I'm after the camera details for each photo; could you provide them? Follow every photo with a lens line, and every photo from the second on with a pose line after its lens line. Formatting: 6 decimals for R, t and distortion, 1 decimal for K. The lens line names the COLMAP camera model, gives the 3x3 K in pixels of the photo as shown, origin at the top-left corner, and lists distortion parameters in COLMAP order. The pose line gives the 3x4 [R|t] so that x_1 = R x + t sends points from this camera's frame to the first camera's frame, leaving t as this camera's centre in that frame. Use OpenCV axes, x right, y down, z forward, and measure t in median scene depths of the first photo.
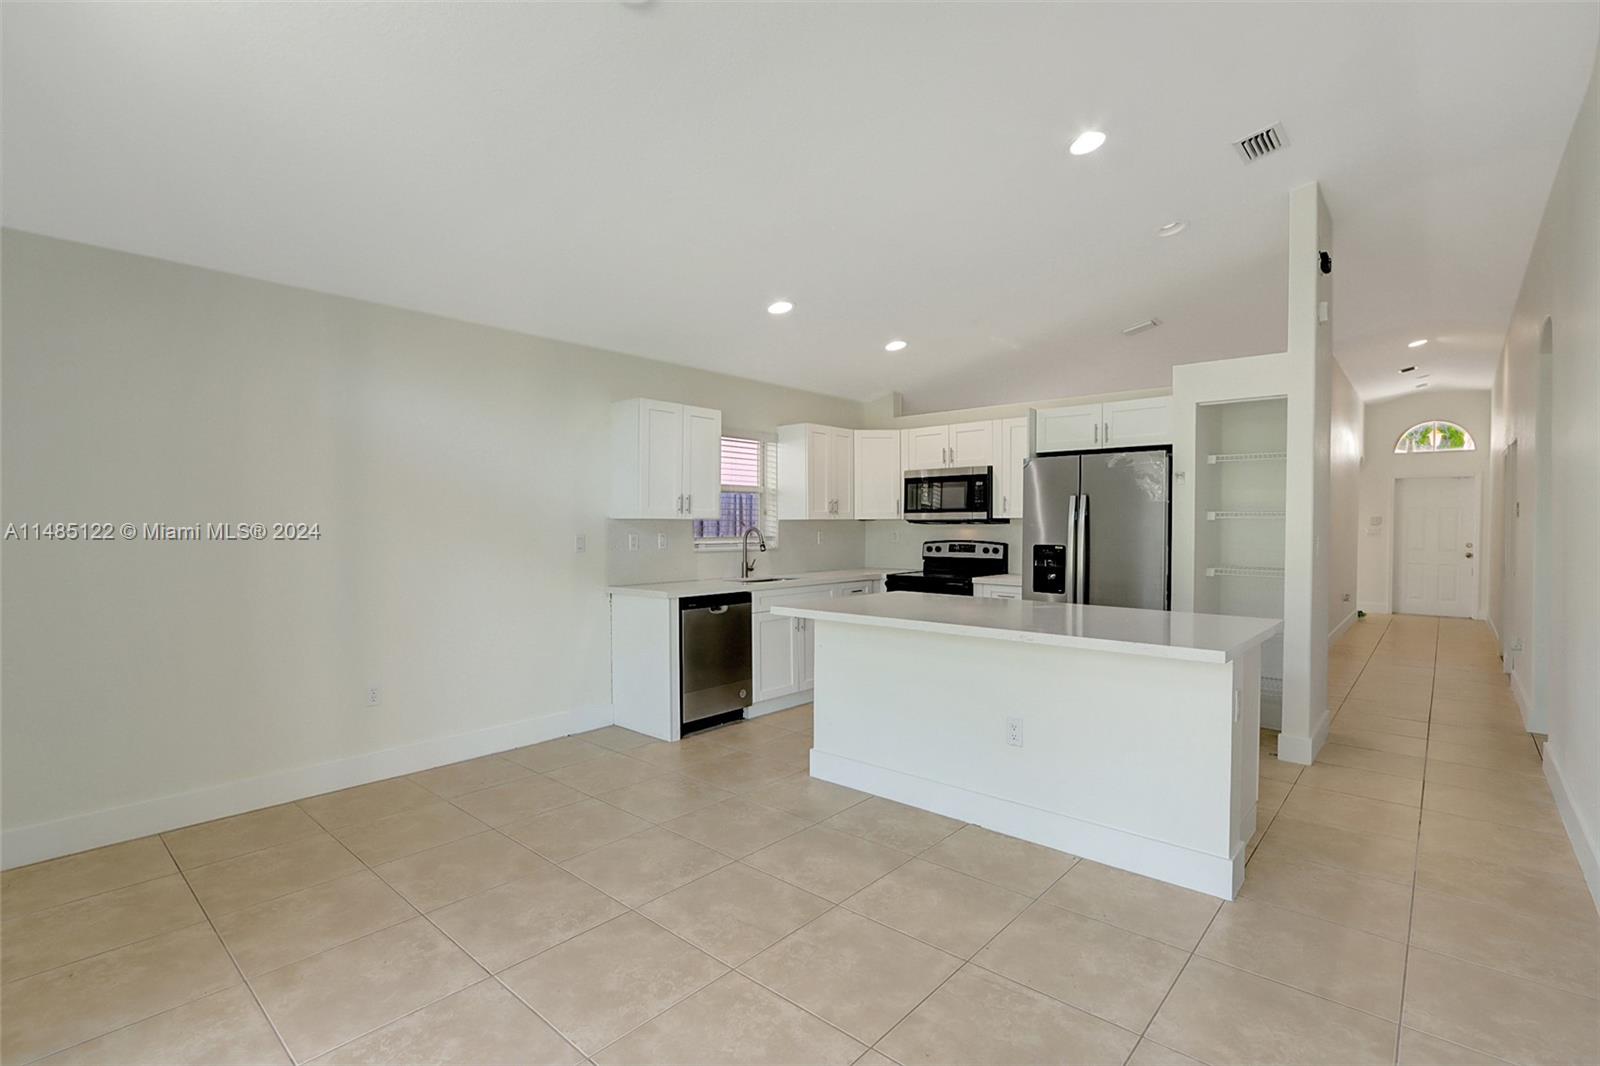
lens RADIAL K [[739.6, 0, 787.0], [0, 739.6, 535.8], [0, 0, 1]] dist [-0.015417, 0.000336]
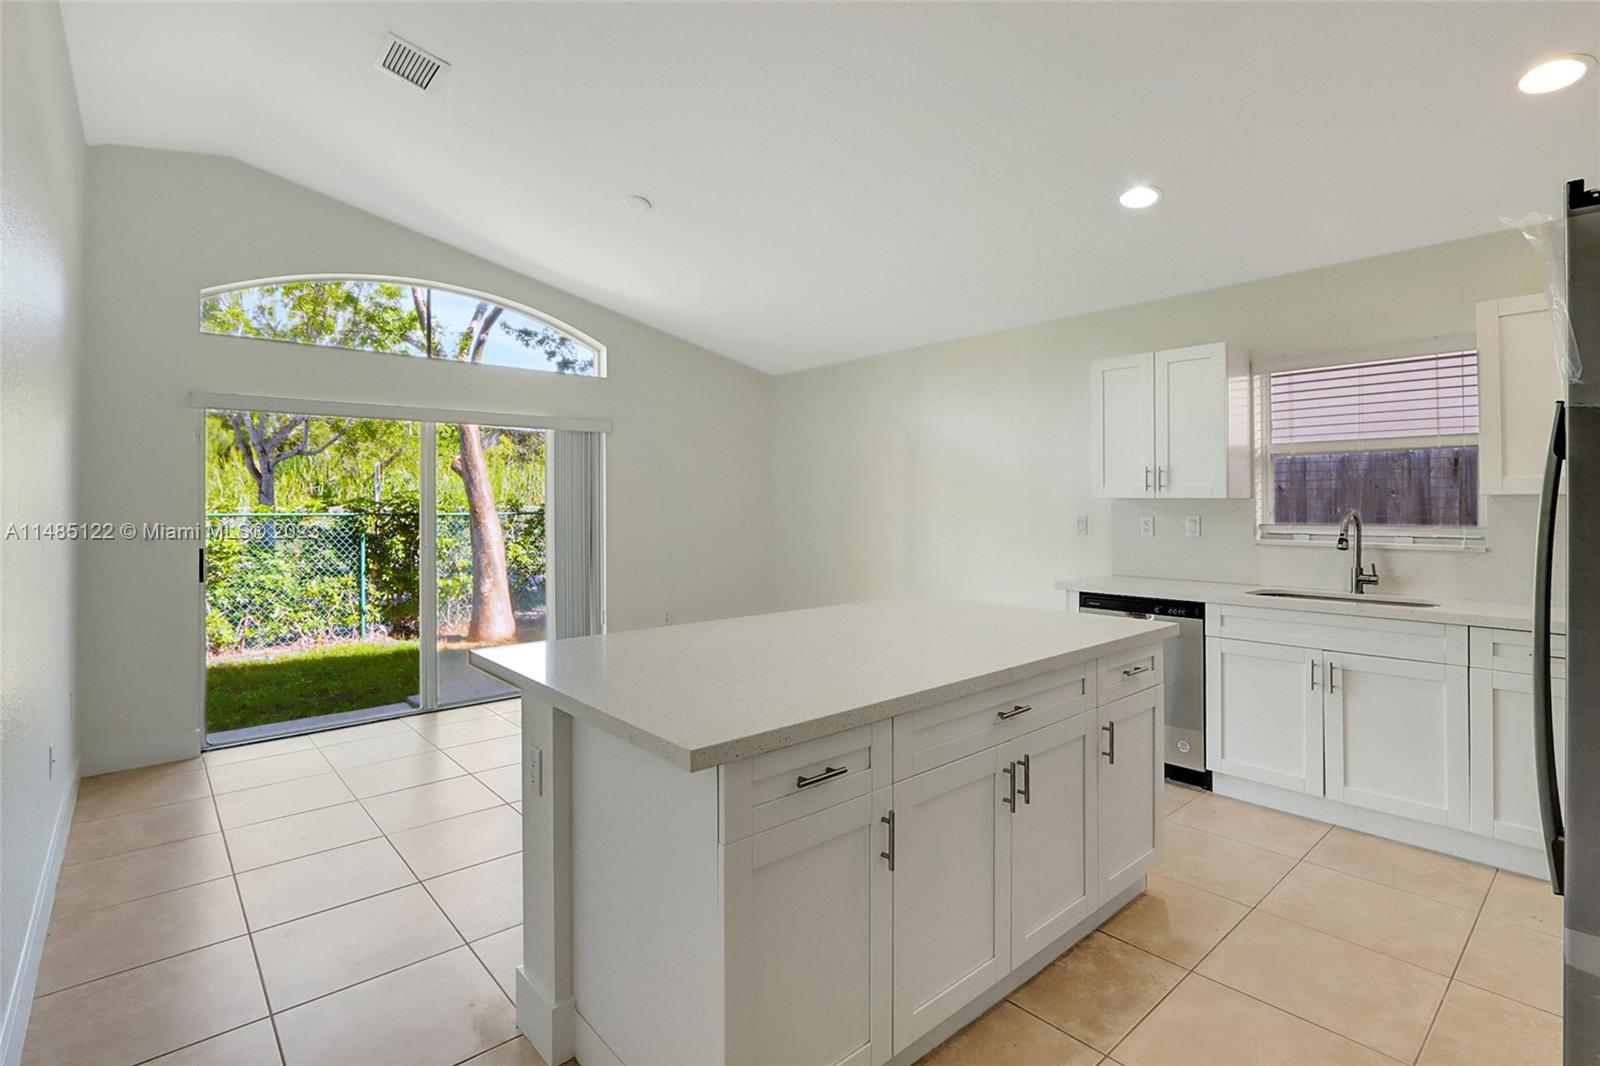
lens RADIAL K [[762.6, 0, 786.9], [0, 762.6, 491.8], [0, 0, 1]] dist [-0.015047, 0.000148]
pose [[-0.126712, -0.013701, -0.991845, 0.647907], [-0.013218, 0.999839, -0.012123, -0.013062], [0.991852, 0.011574, -0.126873, 0.657411]]
